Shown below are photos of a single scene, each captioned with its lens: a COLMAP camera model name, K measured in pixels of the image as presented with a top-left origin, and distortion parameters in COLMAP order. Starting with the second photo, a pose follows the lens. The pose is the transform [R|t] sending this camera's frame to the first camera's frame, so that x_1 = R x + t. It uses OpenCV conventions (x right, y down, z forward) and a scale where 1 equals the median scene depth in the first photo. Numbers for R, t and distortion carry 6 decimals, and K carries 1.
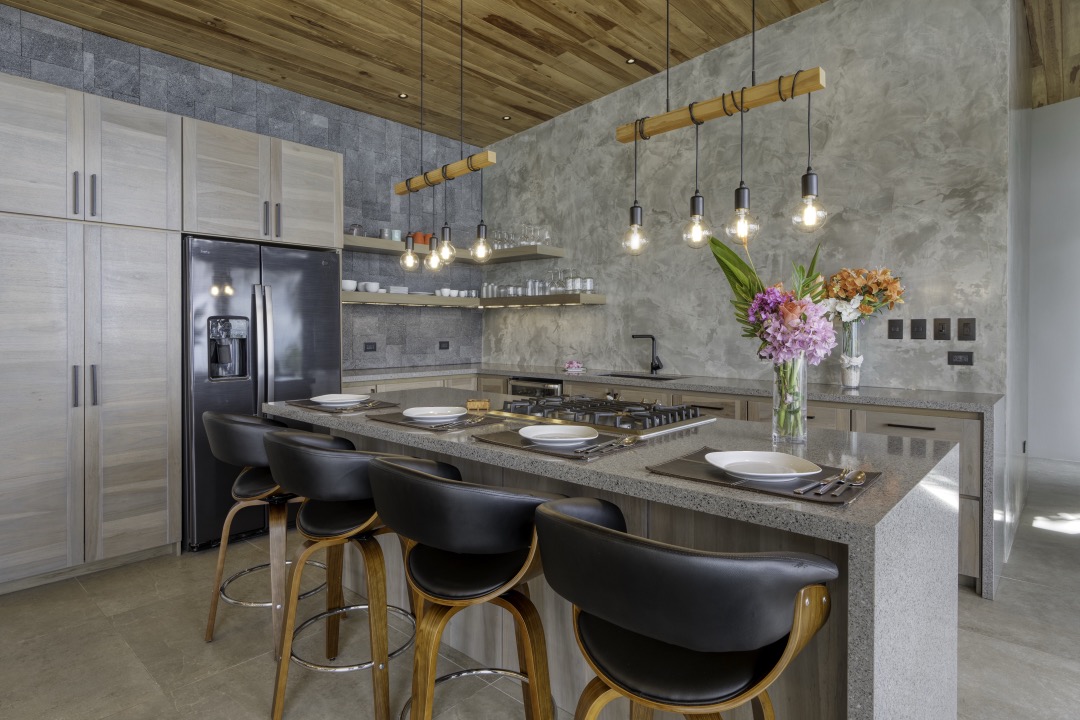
lens RADIAL K [[593.3, 0, 539.9], [0, 593.3, 330.0], [0, 0, 1]] dist [-0.000548, 0.000173]
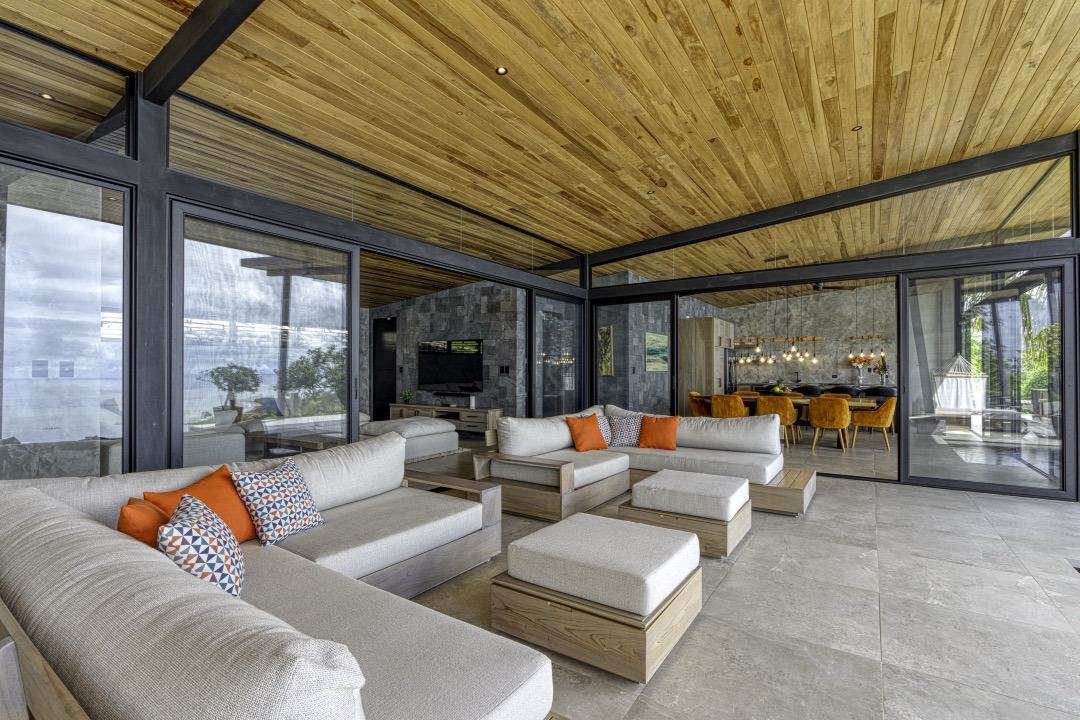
lens RADIAL K [[489.2, 0, 542.0], [0, 489.2, 367.7], [0, 0, 1]] dist [-0.002272, -0.000022]
pose [[0.990905, 0.002315, 0.134544, -1.767158], [-0.000540, 0.999912, -0.013223, 0.023456], [-0.134563, 0.013030, 0.990819, -1.731645]]
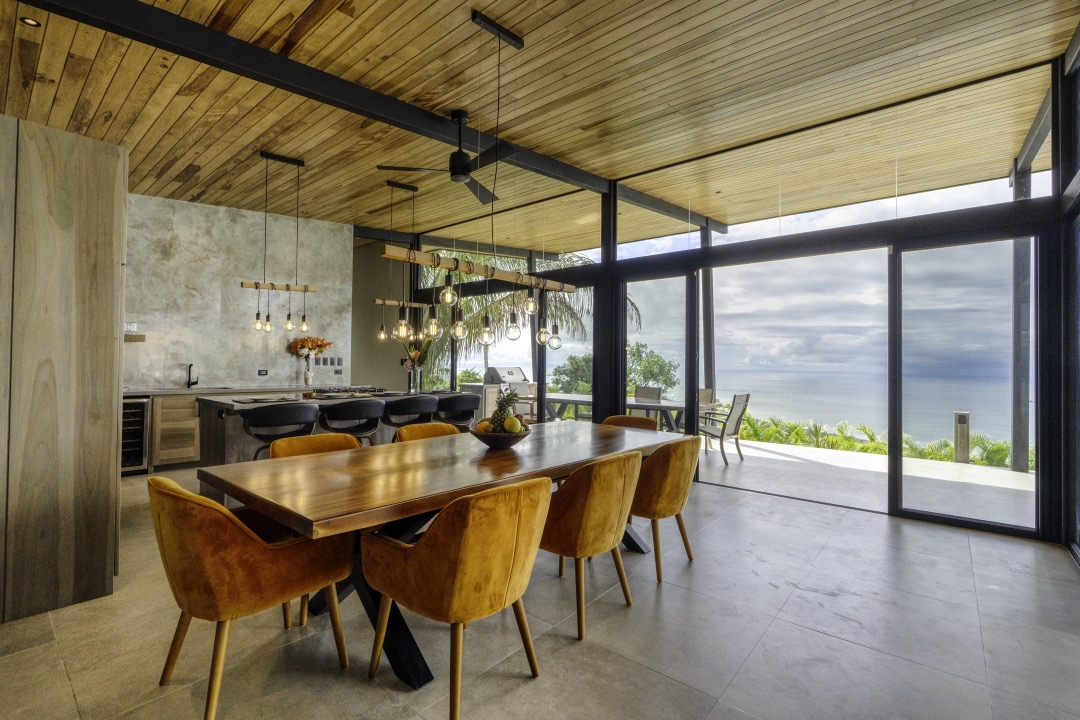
lens RADIAL K [[489.2, 0, 538.0], [0, 489.2, 358.9], [0, 0, 1]] dist [-0.002272, -0.000022]
pose [[-0.017413, 0.011938, 0.999777, -1.204789], [-0.001737, 0.999927, -0.011970, 0.009342], [-0.999847, -0.001945, -0.017390, 0.081613]]
